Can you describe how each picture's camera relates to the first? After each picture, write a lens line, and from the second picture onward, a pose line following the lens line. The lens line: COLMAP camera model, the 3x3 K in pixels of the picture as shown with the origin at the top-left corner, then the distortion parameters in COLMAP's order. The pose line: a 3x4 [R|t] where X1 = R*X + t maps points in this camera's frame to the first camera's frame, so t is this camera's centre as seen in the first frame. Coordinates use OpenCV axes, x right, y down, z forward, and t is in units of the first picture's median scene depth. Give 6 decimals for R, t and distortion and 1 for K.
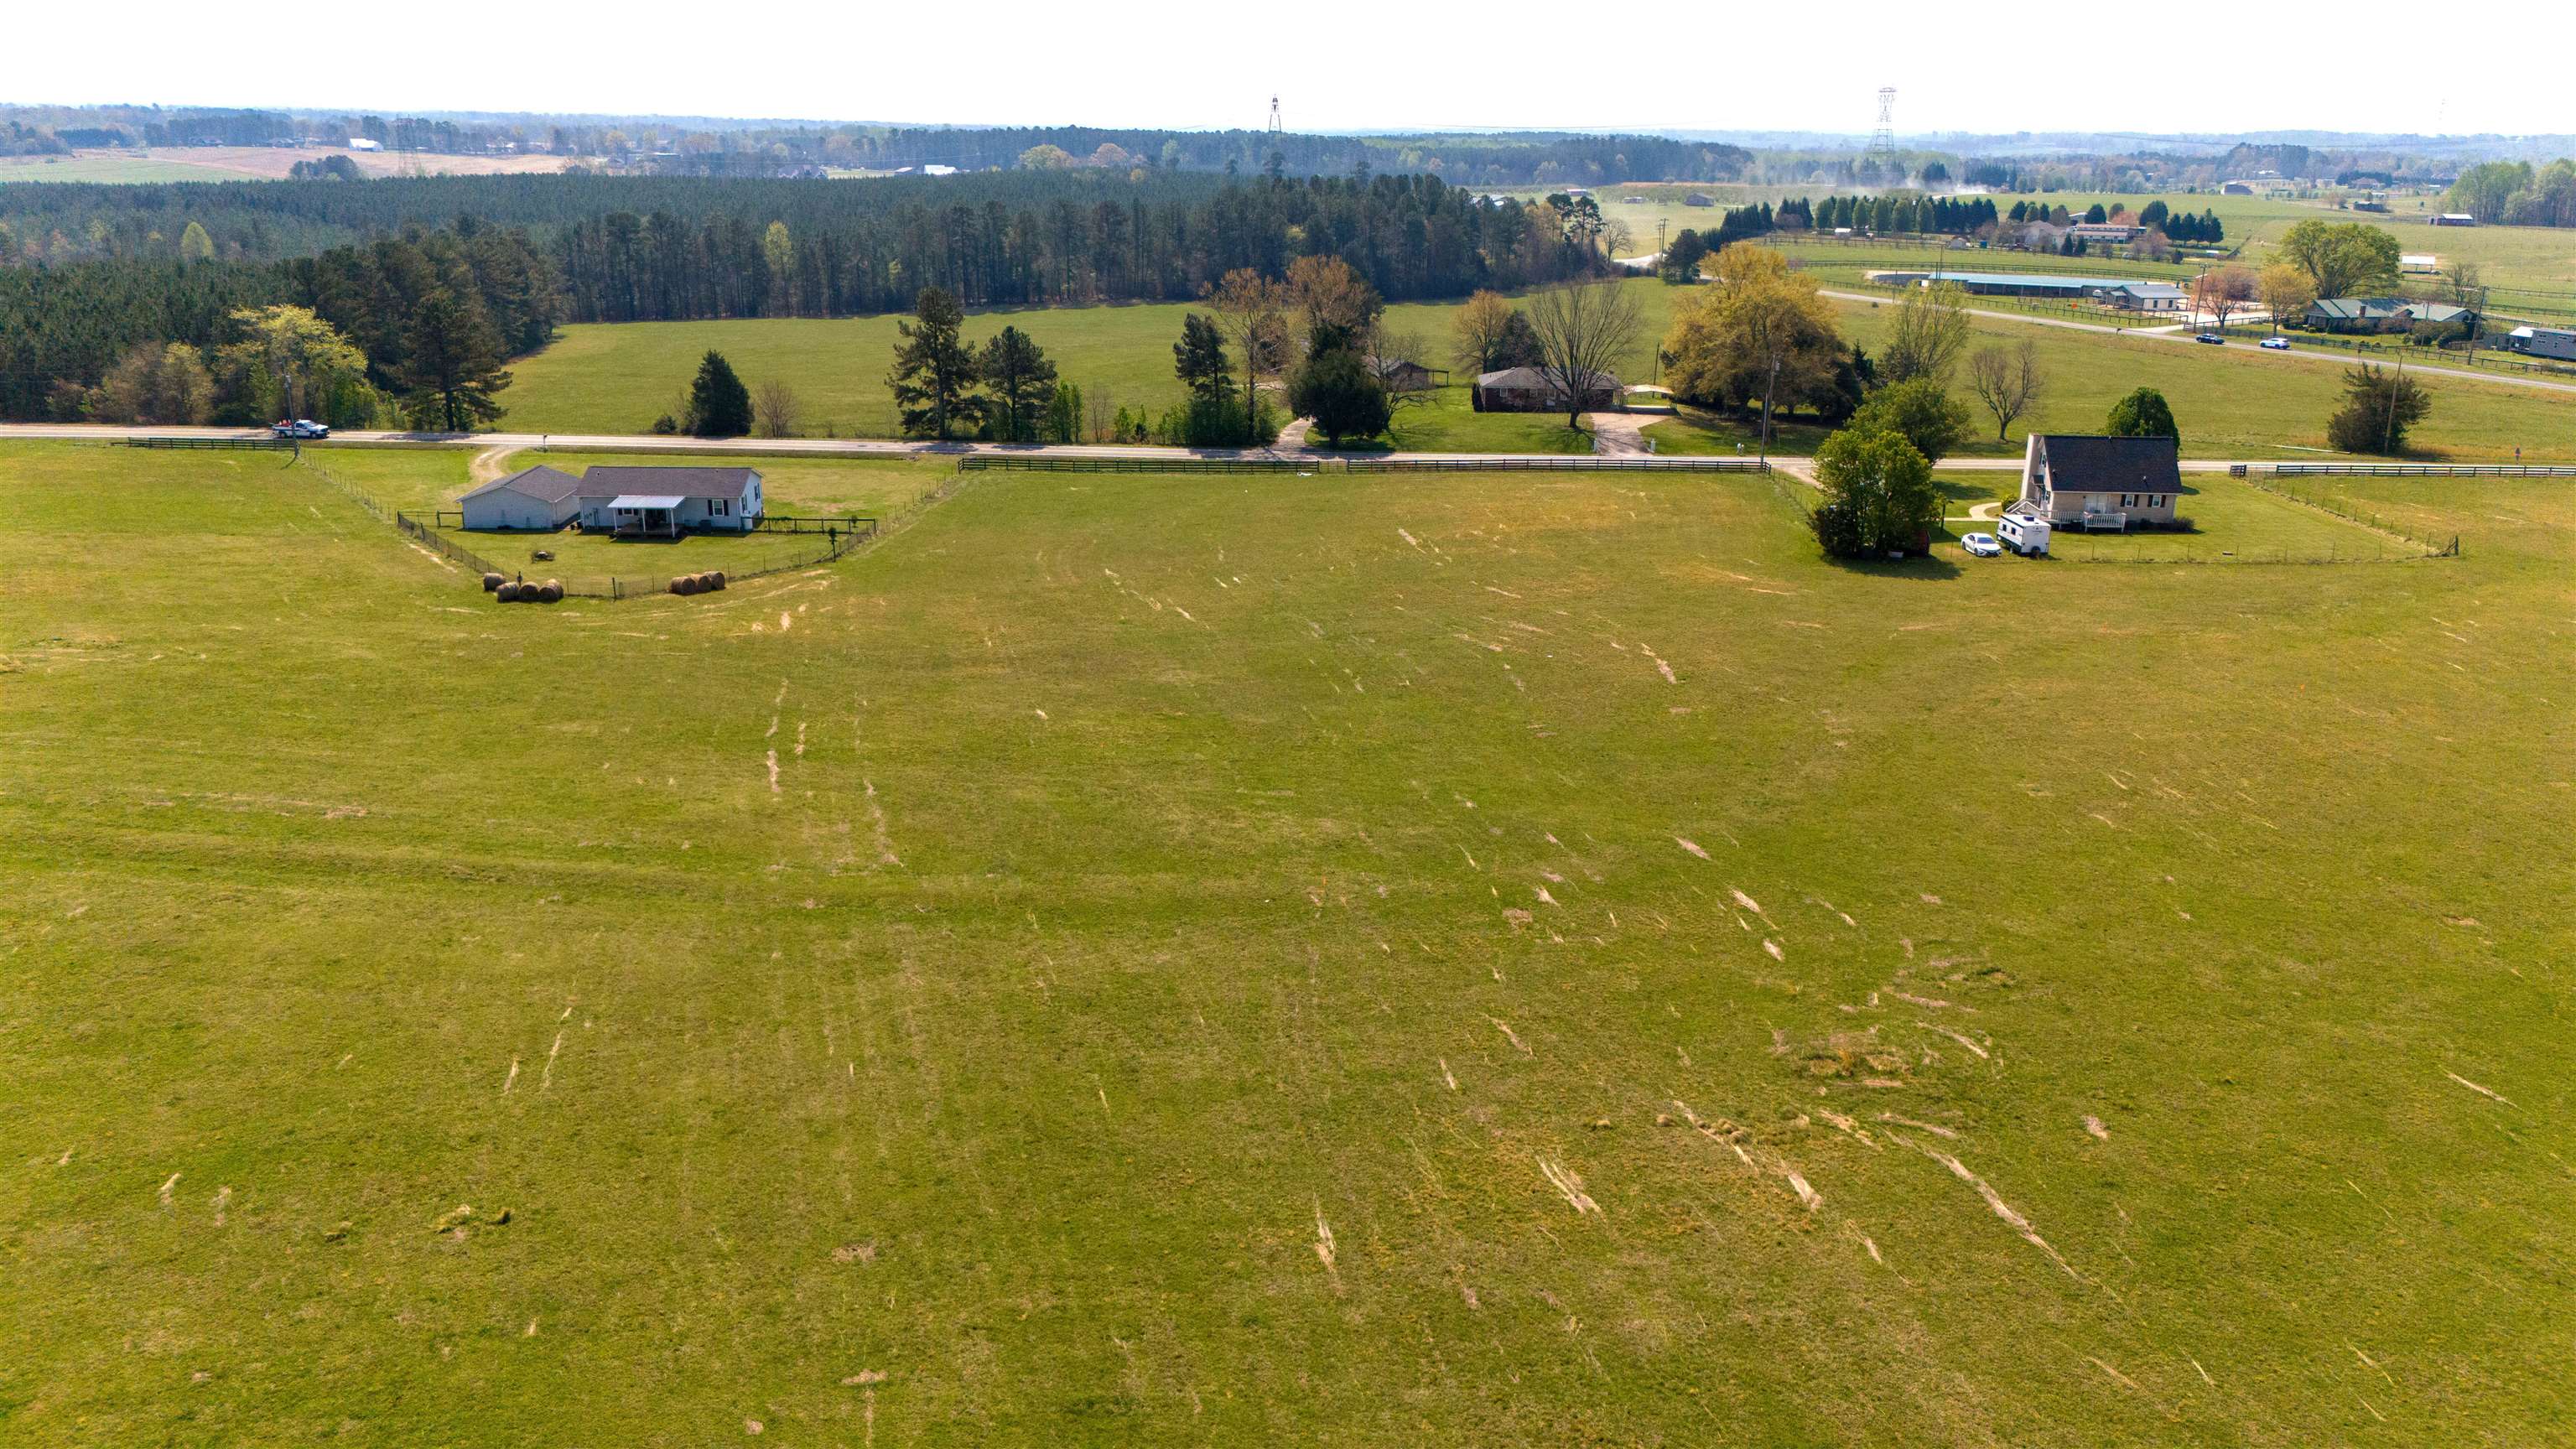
lens RADIAL K [[1886.2, 0, 1300.1], [0, 1886.2, 746.1], [0, 0, 1]] dist [0.060614, -0.061857]
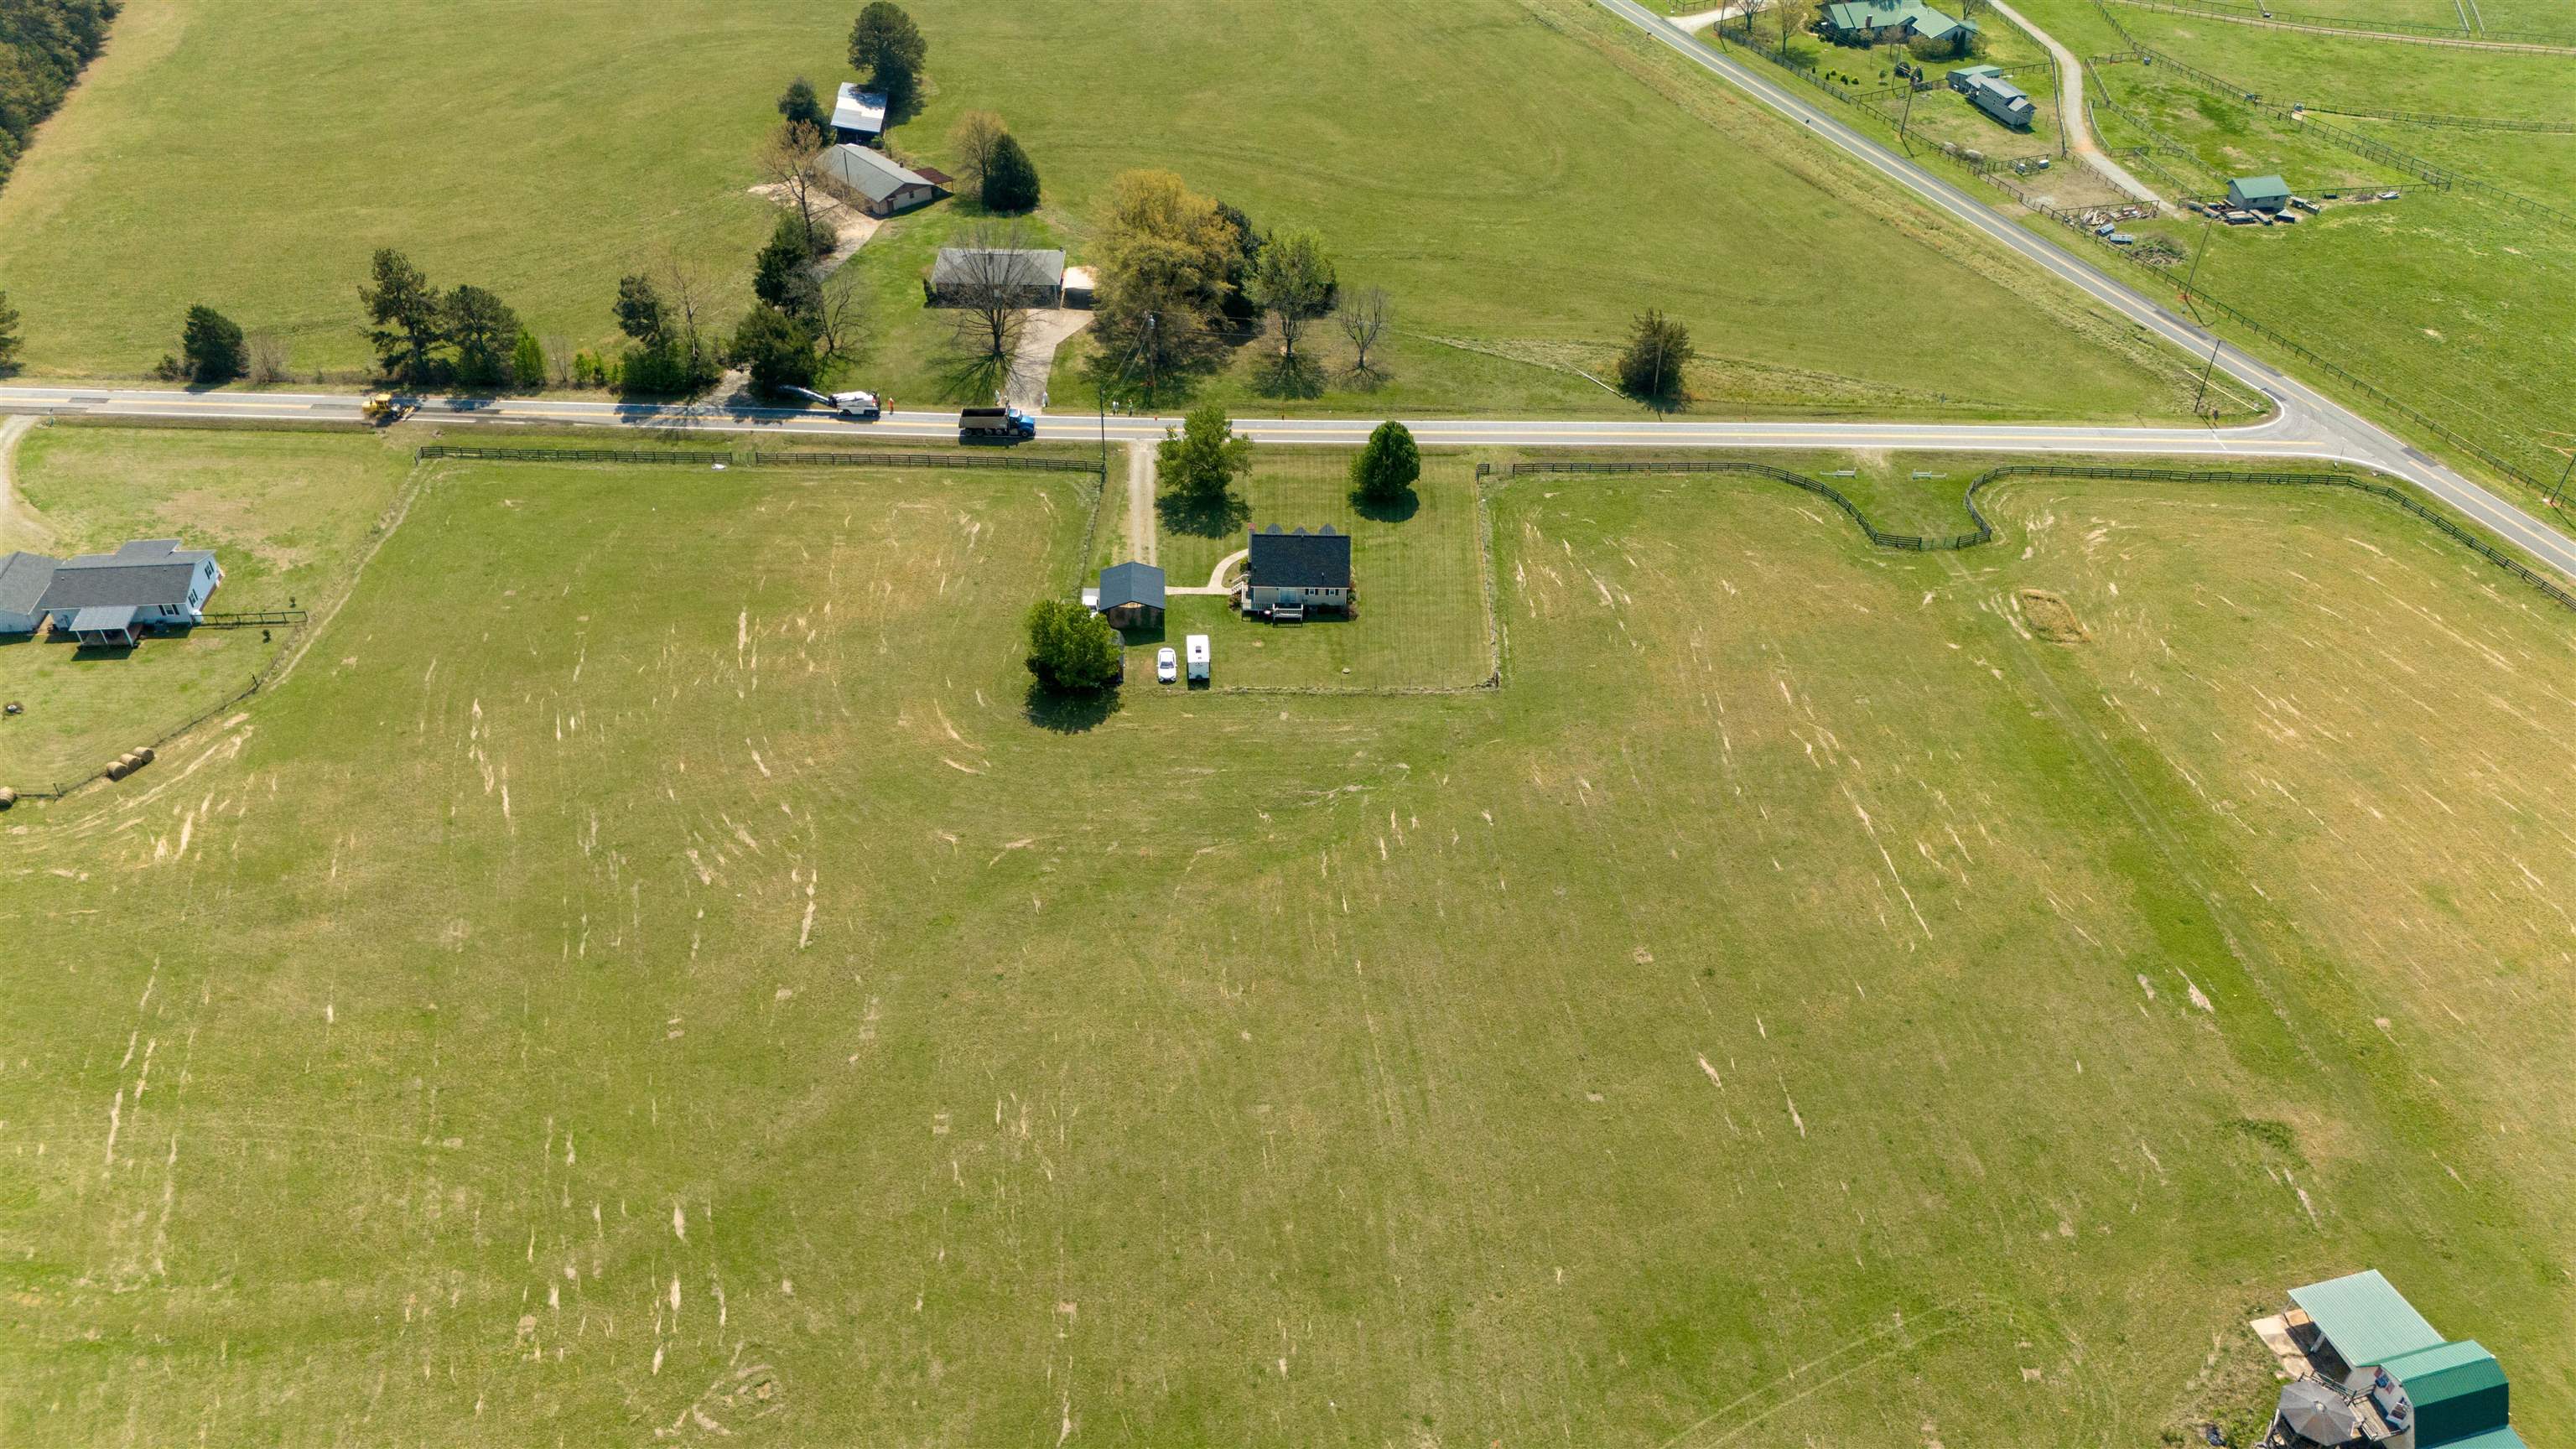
lens RADIAL K [[1879.9, 0, 1290.7], [0, 1879.9, 739.9], [0, 0, 1]] dist [0.083205, -0.093538]
pose [[0.998477, -0.034256, 0.043250, 0.473941], [0.016342, 0.932352, 0.361183, -0.639542], [-0.052697, -0.359926, 0.931491, -0.276423]]
